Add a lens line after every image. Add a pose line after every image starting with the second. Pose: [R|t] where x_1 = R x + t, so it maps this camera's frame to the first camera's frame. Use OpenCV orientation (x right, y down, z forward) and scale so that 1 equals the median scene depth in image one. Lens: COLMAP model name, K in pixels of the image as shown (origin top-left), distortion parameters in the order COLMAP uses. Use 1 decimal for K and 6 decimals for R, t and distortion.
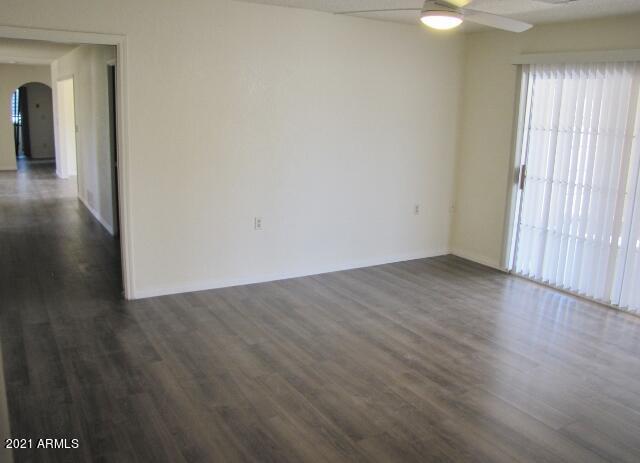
lens RADIAL K [[561.5, 0, 320.0], [0, 561.5, 231.5], [0, 0, 1]] dist [-0.002837, -0.001235]
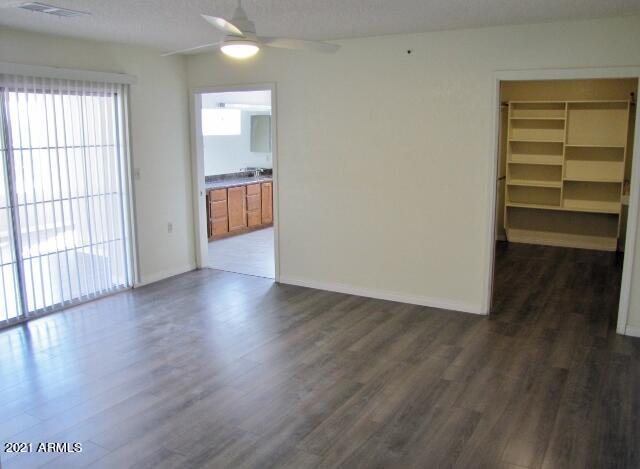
lens RADIAL K [[561.9, 0, 320.0], [0, 561.9, 234.5], [0, 0, 1]] dist [0.003333, 0.000961]
pose [[-0.491251, -0.183264, 0.851520, -0.871458], [0.159626, 0.942116, 0.294851, -0.339582], [-0.856266, 0.280770, -0.433562, 1.428577]]
